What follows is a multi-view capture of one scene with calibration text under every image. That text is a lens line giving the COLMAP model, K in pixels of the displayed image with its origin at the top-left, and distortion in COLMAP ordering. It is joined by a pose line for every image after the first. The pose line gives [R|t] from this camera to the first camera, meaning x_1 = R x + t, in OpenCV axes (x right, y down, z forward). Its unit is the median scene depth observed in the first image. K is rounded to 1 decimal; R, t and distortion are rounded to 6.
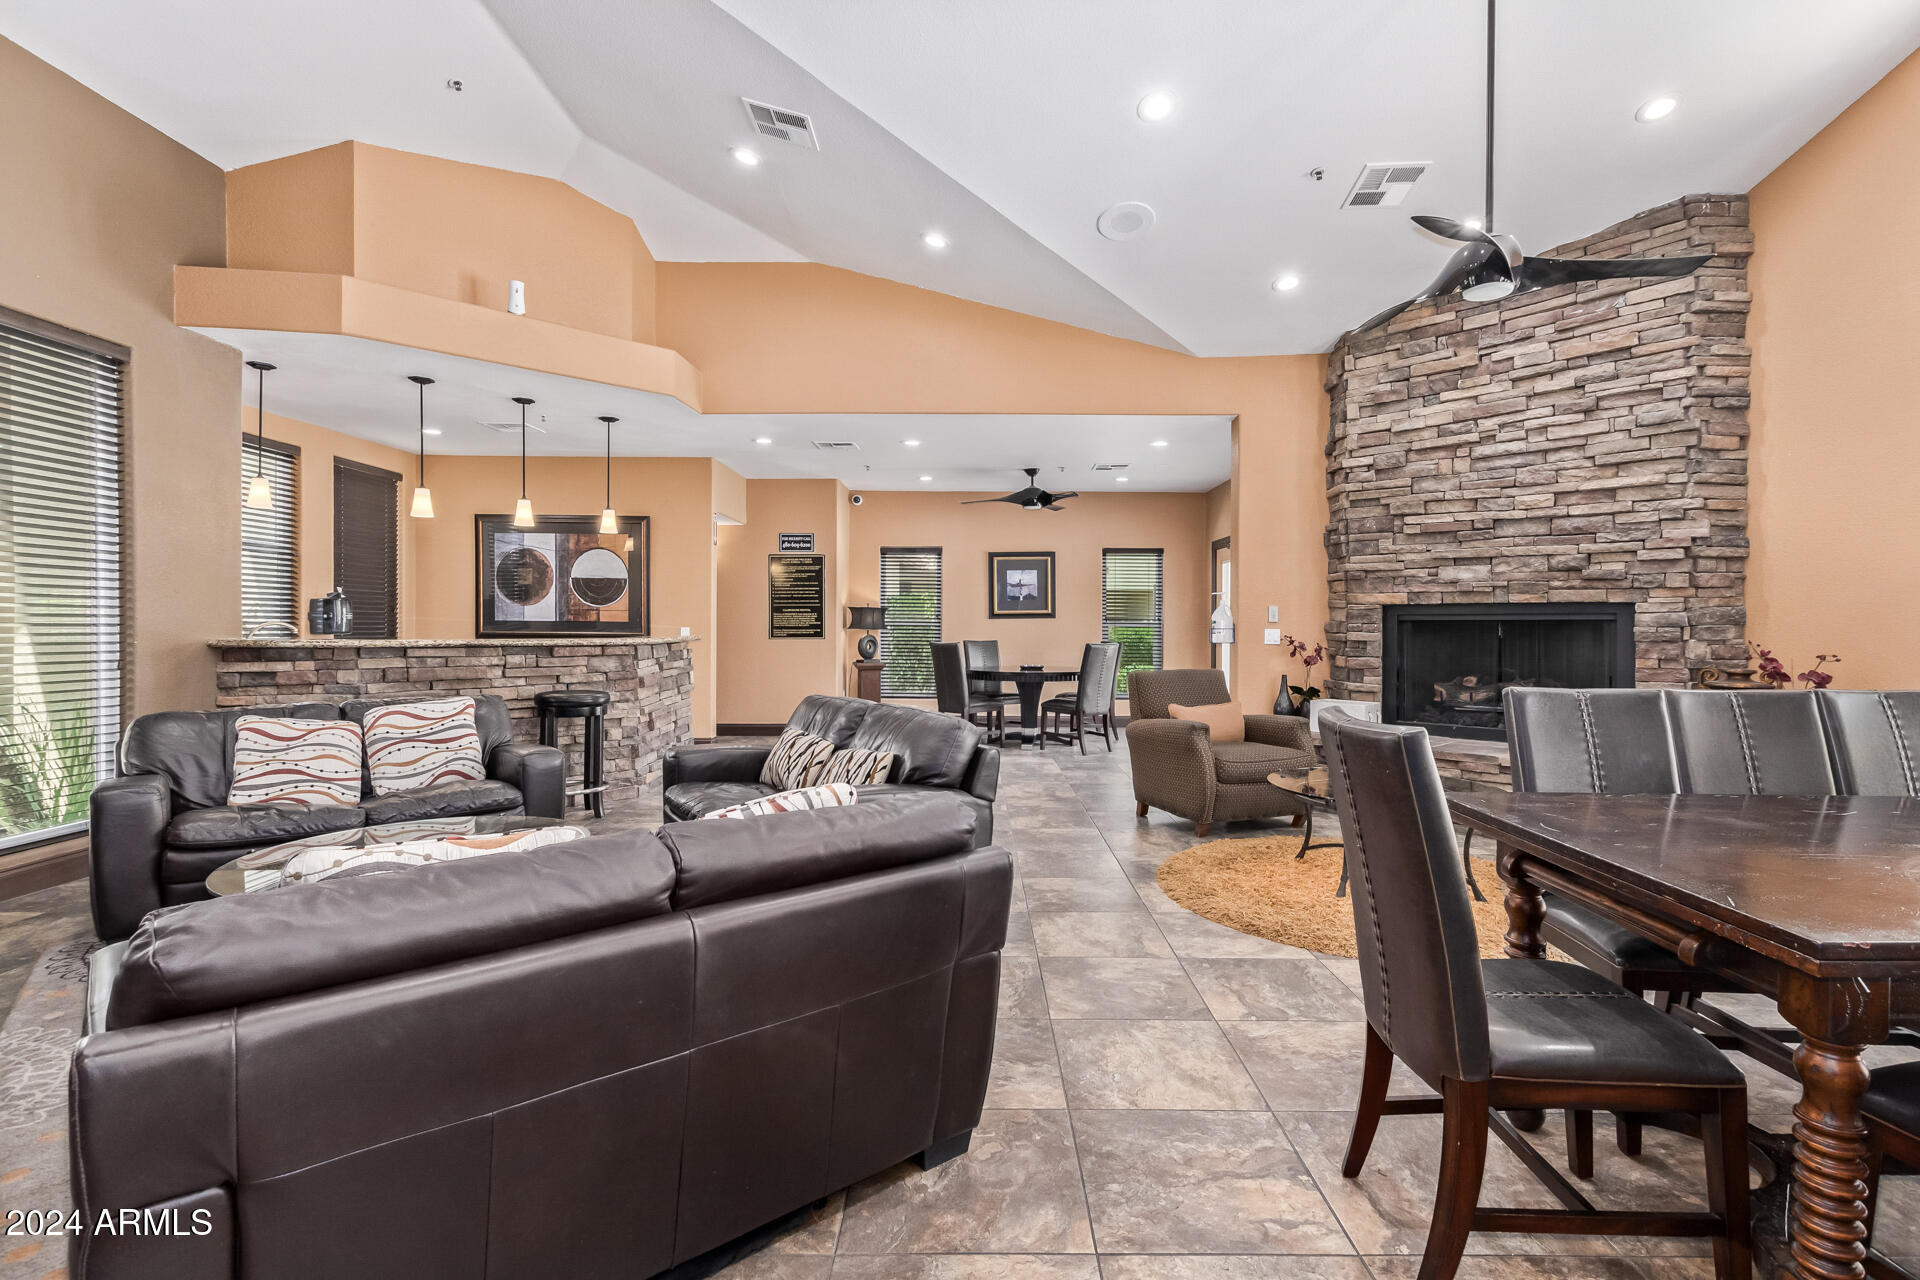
lens RADIAL K [[895.4, 0, 977.1], [0, 895.4, 636.2], [0, 0, 1]] dist [-0.002448, -0.000217]
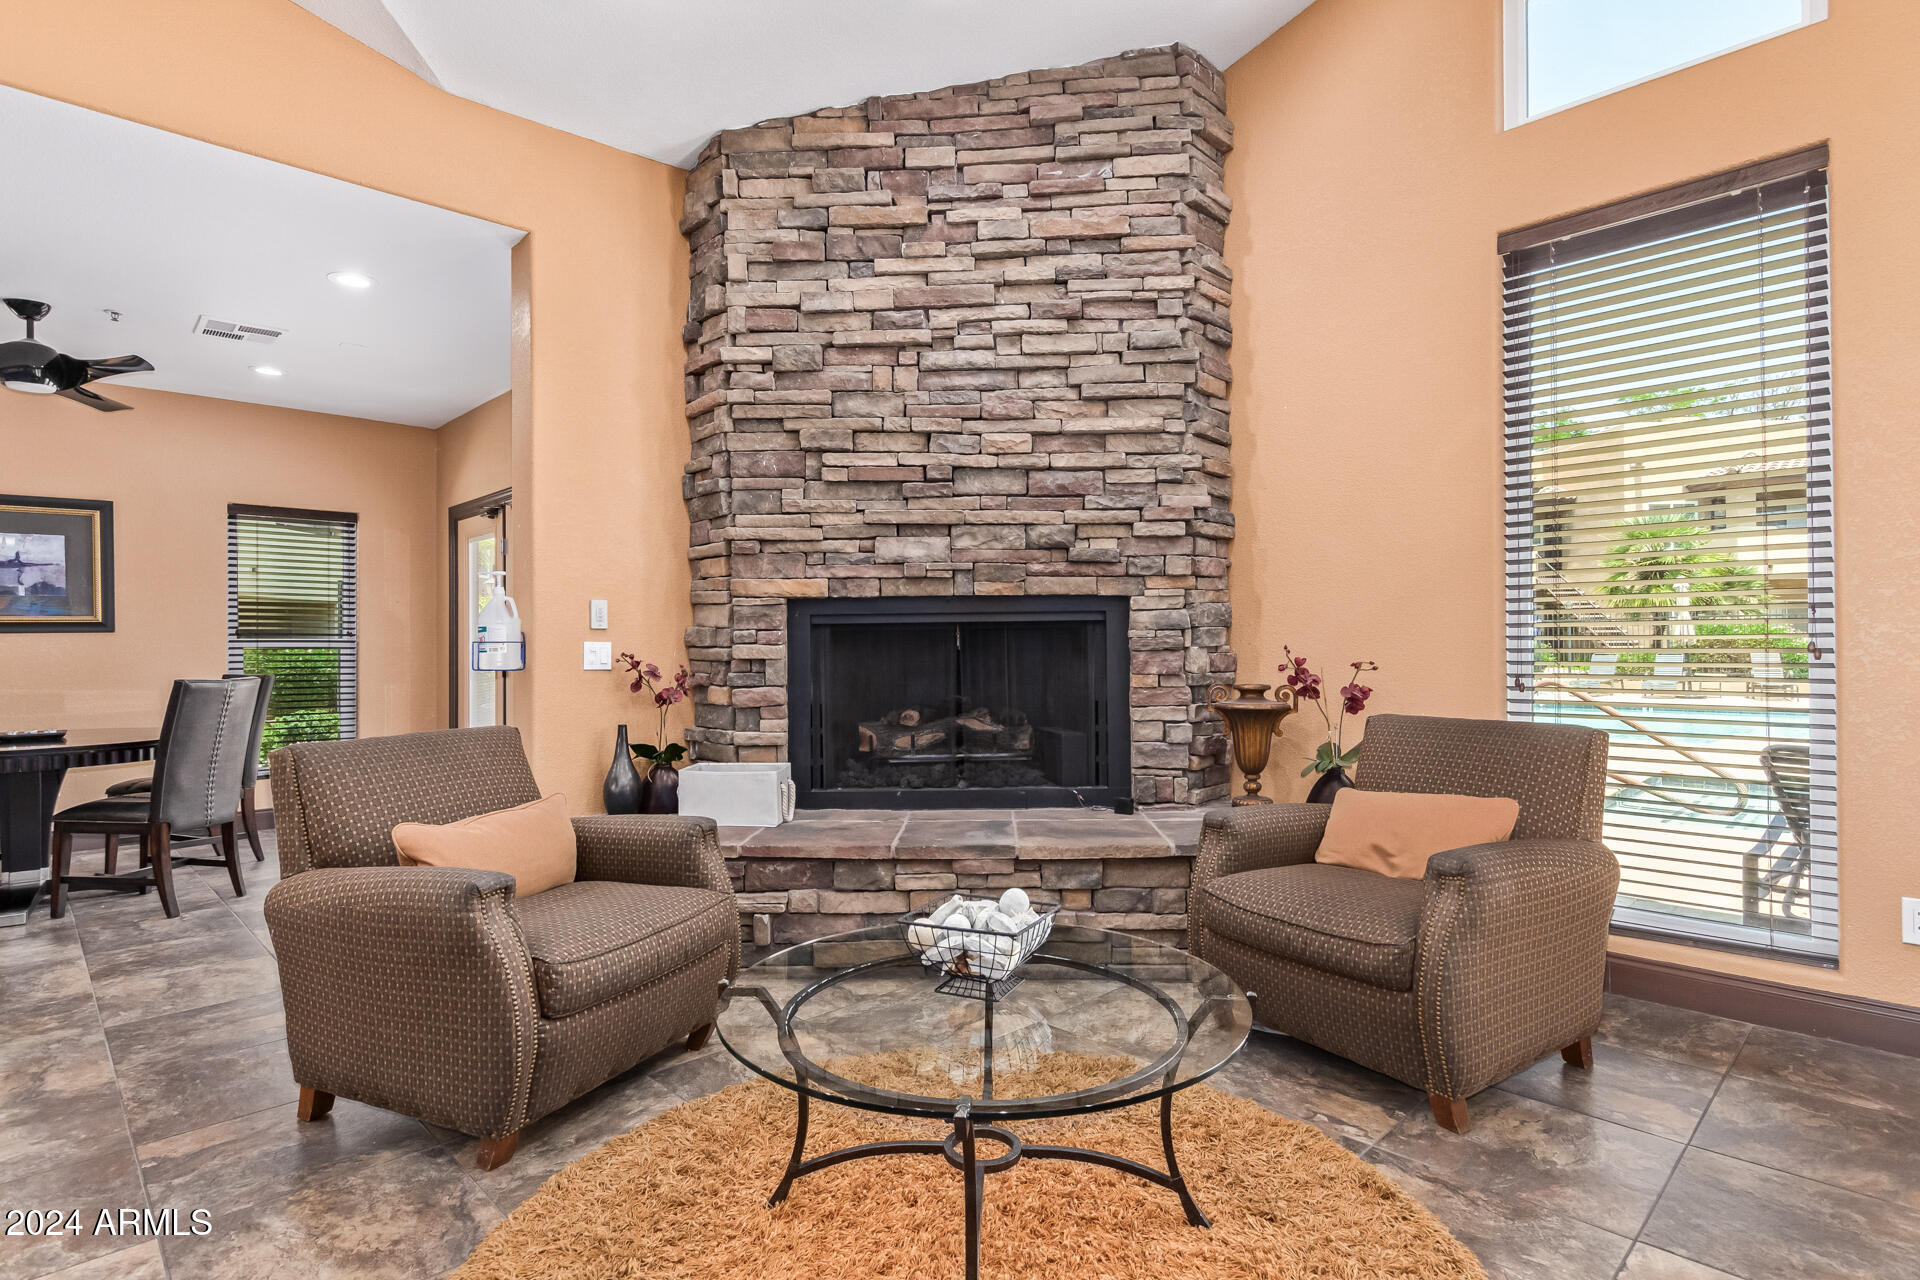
lens RADIAL K [[985.1, 0, 953.5], [0, 985.1, 625.8], [0, 0, 1]] dist [0.010135, -0.000003]
pose [[0.727266, 0.001169, 0.686355, 0.087928], [0.022181, 0.999436, -0.025205, 0.002583], [-0.685998, 0.033555, 0.726830, 0.482755]]
